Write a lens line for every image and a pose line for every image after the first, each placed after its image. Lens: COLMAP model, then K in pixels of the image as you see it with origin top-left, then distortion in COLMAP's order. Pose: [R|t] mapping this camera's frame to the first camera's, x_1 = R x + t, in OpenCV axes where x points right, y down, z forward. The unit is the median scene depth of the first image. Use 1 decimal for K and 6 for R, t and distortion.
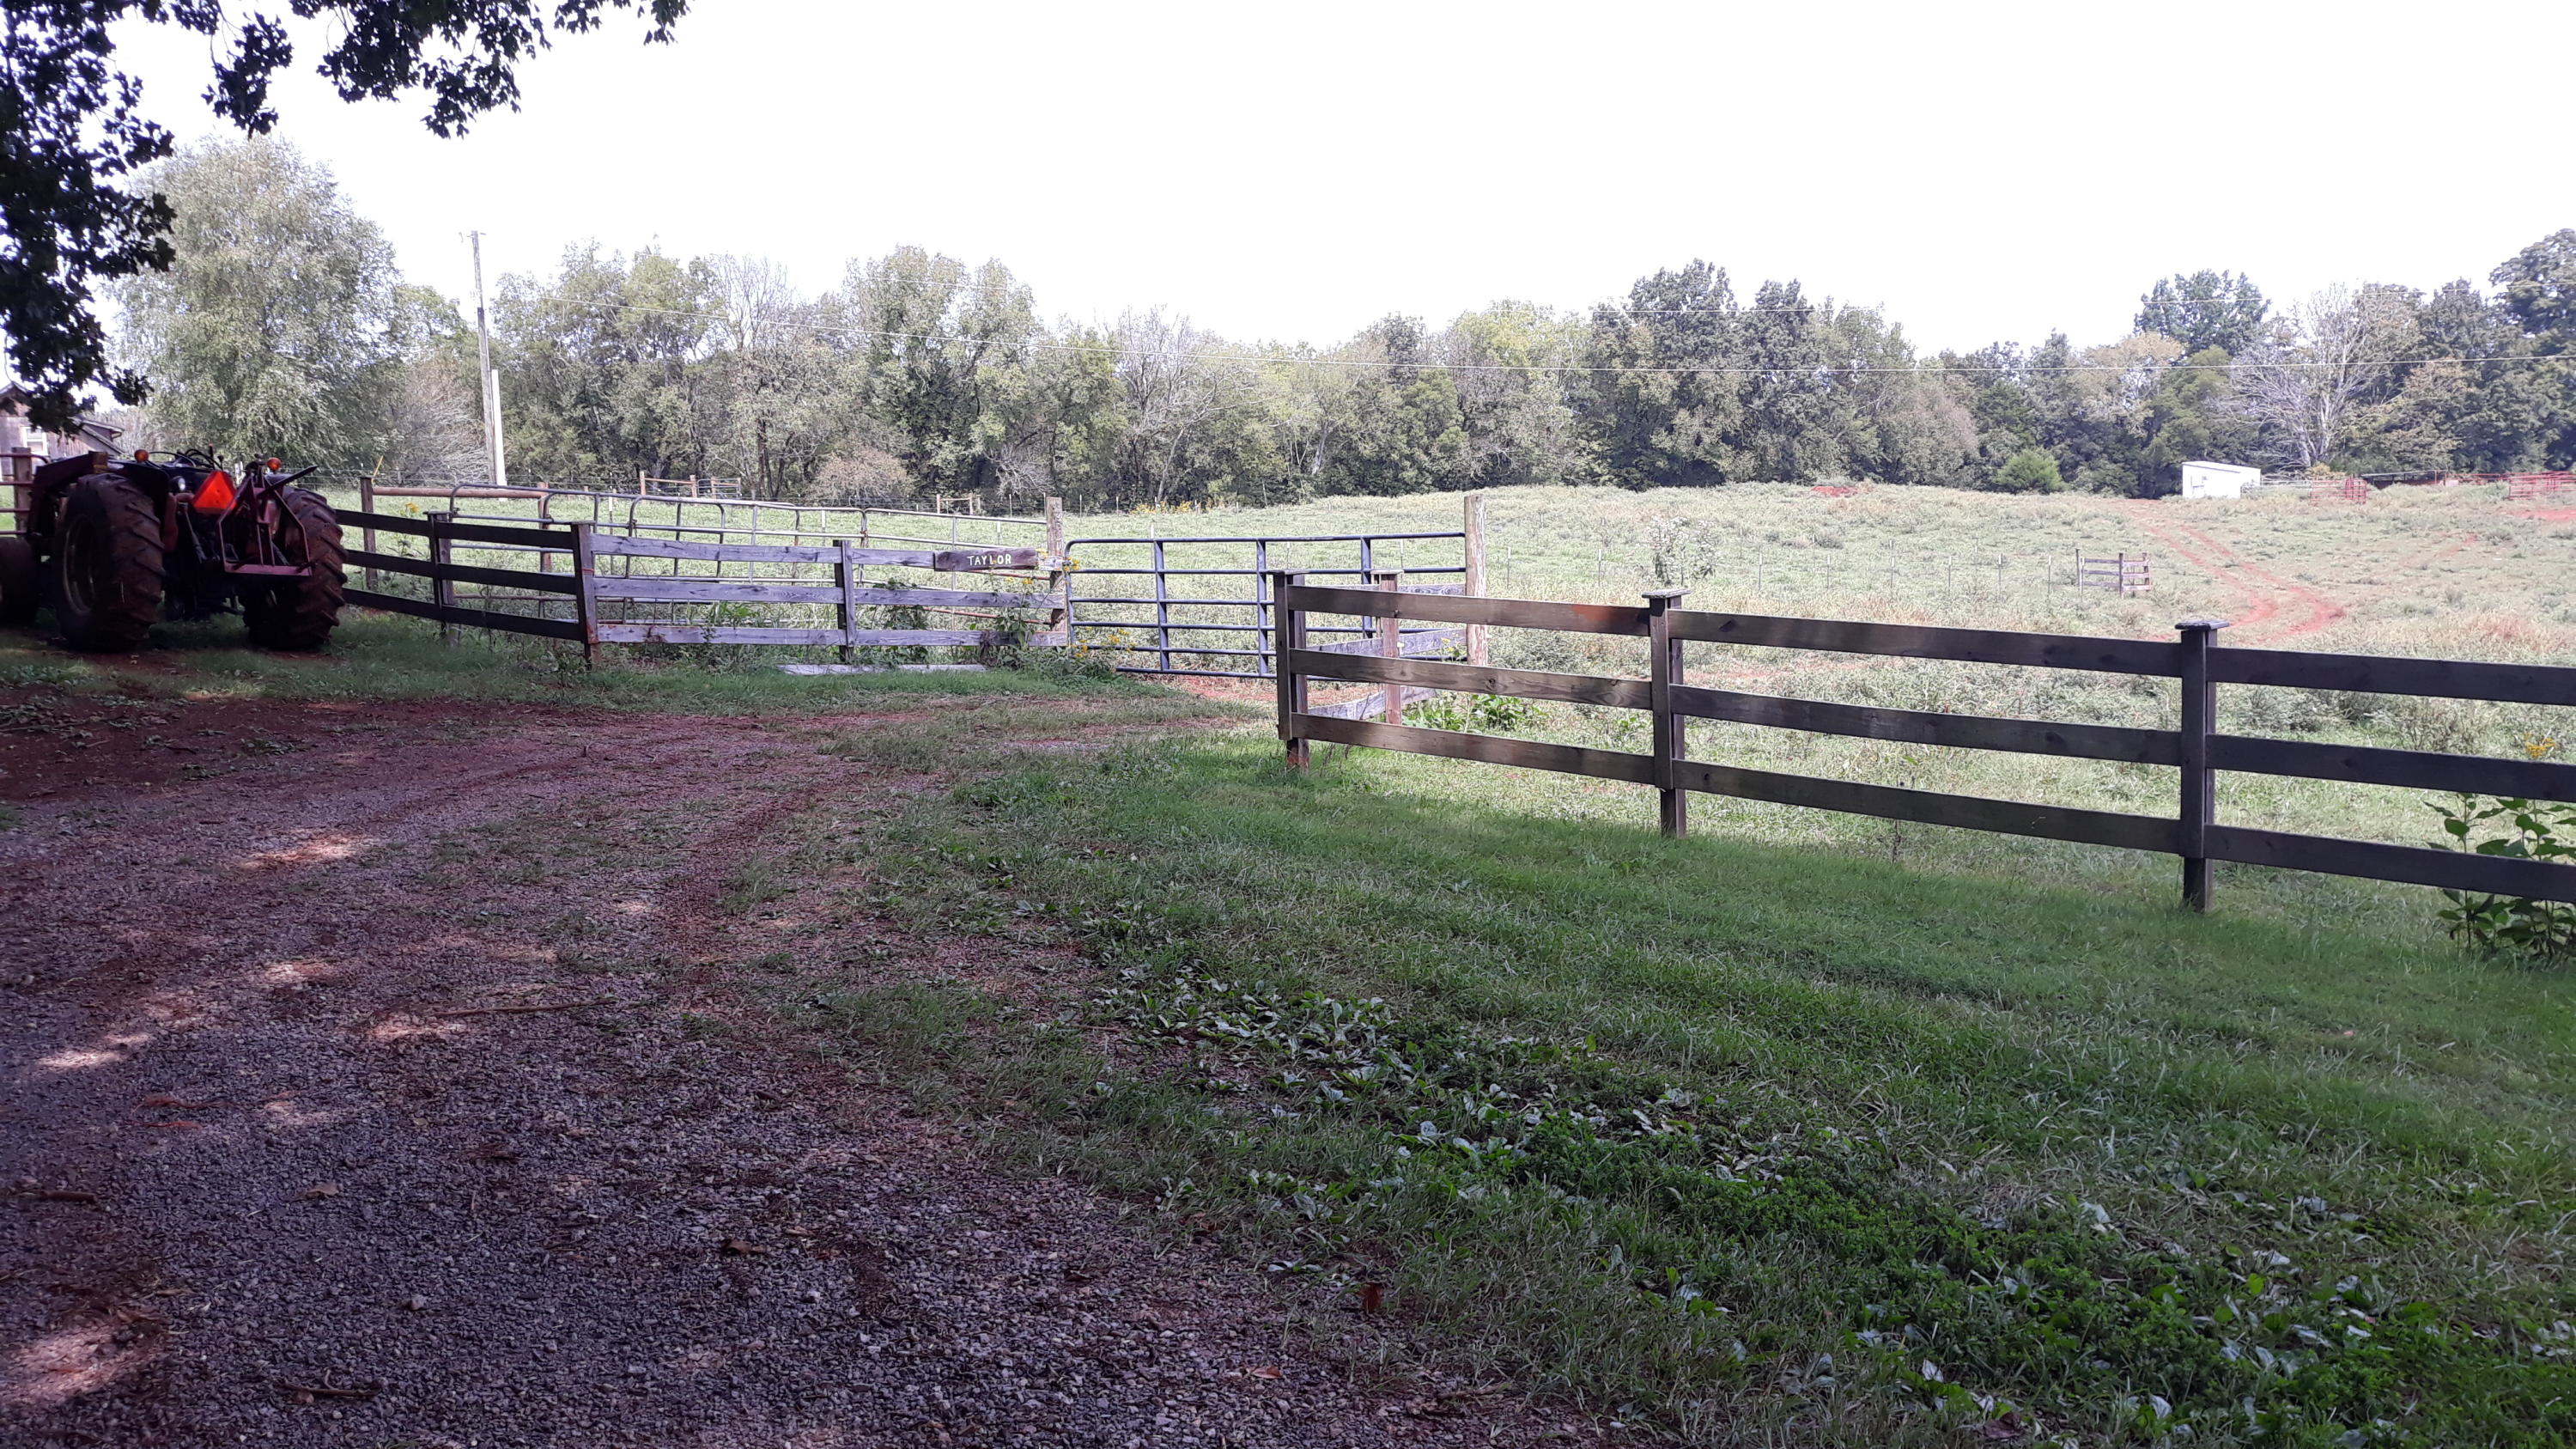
lens RADIAL K [[2165.1, 0, 1242.0], [0, 2165.1, 733.9], [0, 0, 1]] dist [-0.013683, -0.003154]
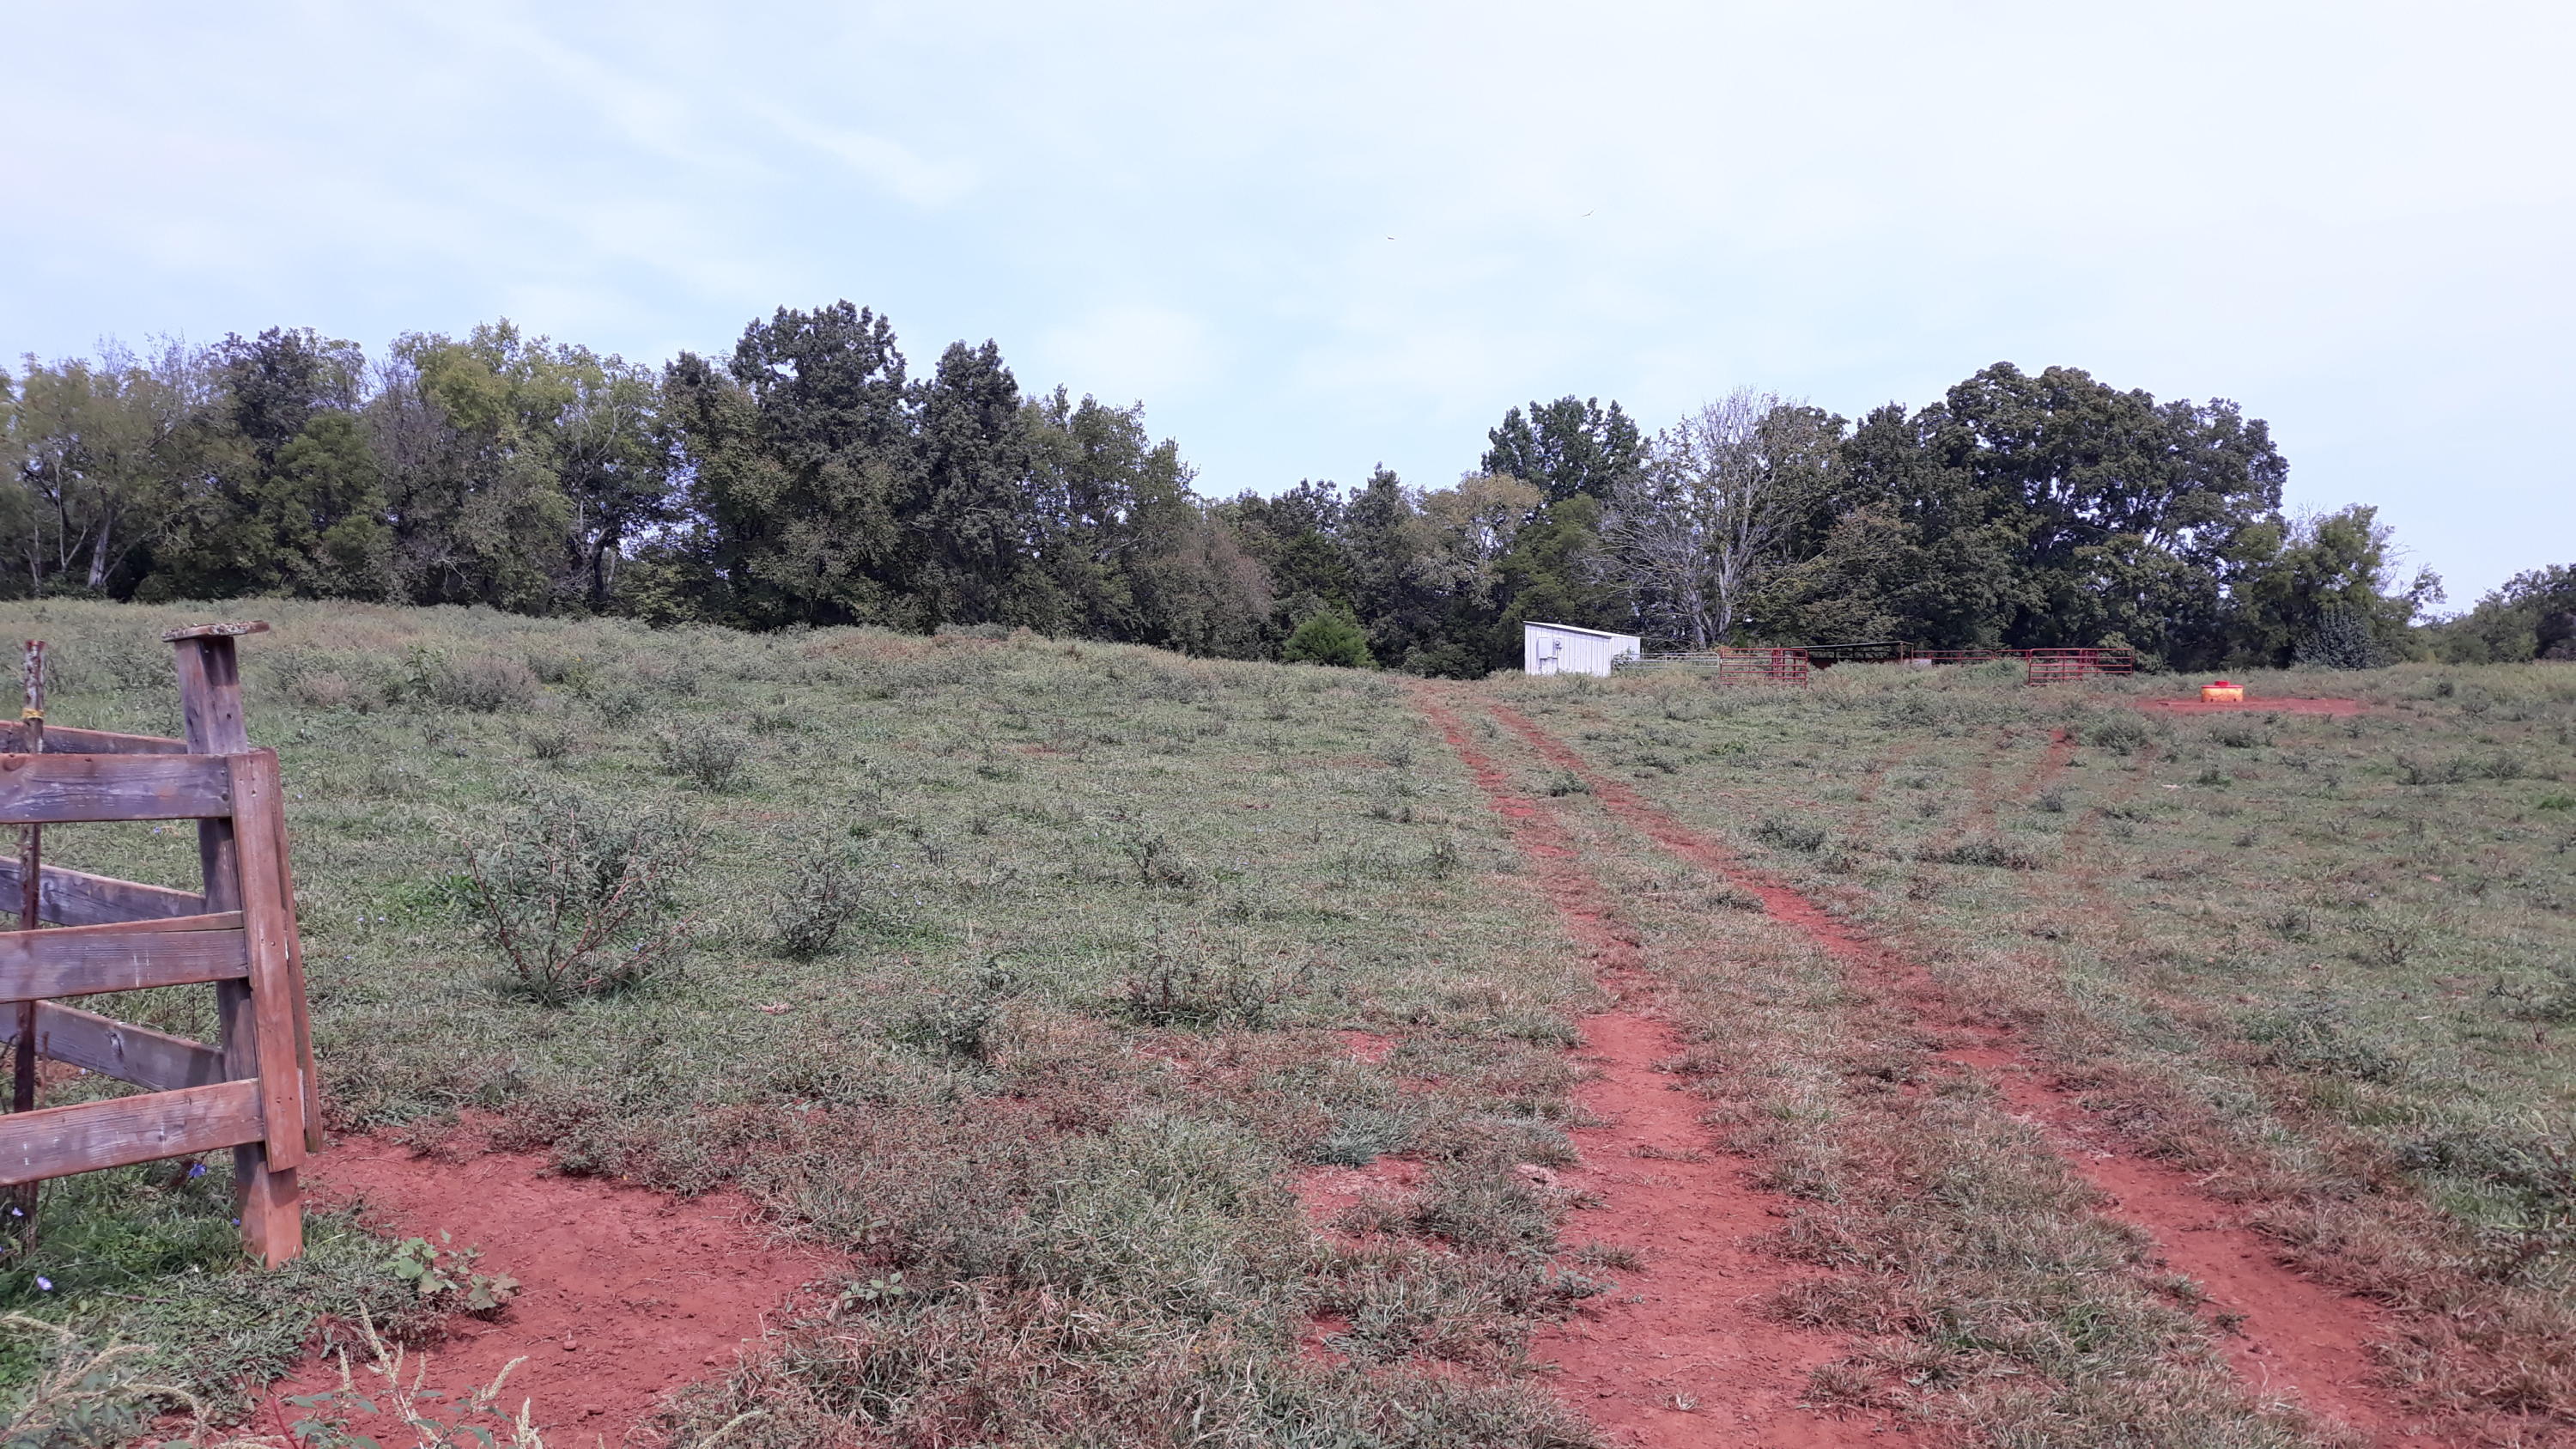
lens RADIAL K [[2326.6, 0, 1209.7], [0, 2326.6, 768.1], [0, 0, 1]] dist [0.142003, -0.478863]
pose [[0.965888, 0.023948, 0.257849, 0.138382], [-0.003217, 0.996748, -0.080522, -0.021845], [-0.258939, 0.076946, 0.962824, 0.300733]]
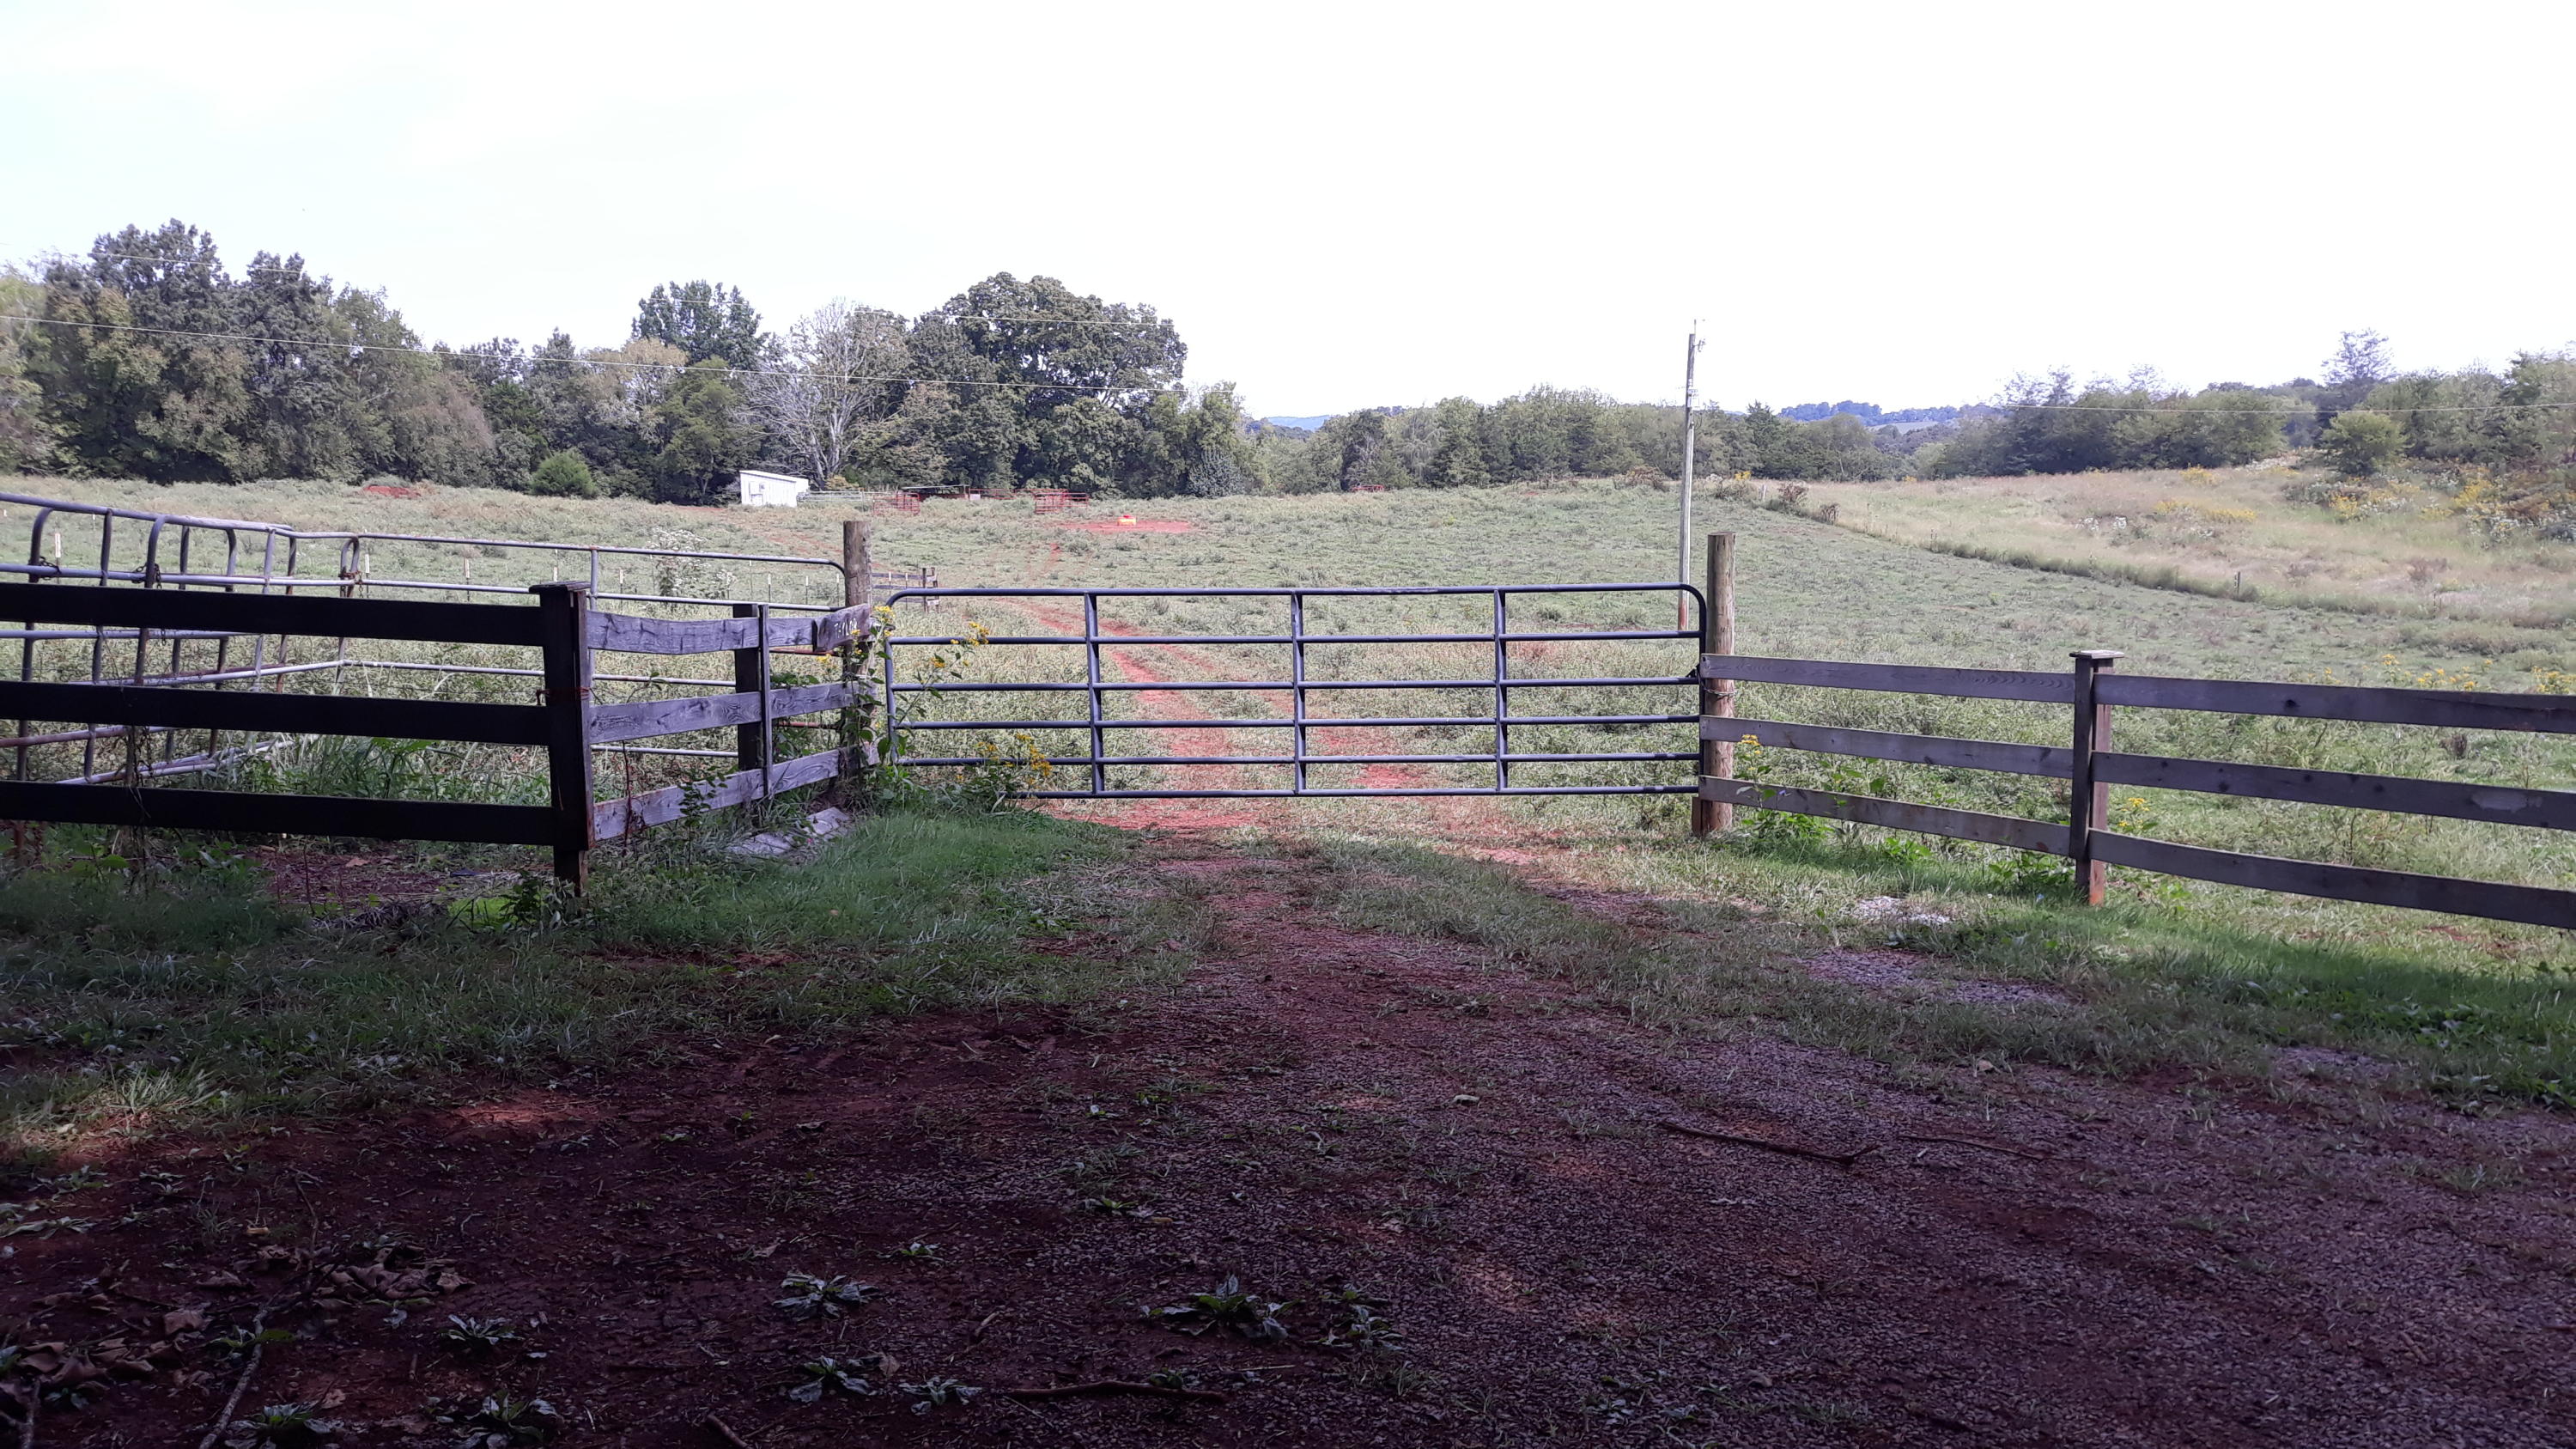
lens RADIAL K [[2188.4, 0, 1308.6], [0, 2188.4, 723.6], [0, 0, 1]] dist [0.000323, 0.008958]
pose [[0.746946, -0.047505, 0.663185, -0.042280], [0.051831, 0.998569, 0.013152, -0.005627], [-0.662861, 0.024550, 0.748340, 0.046326]]
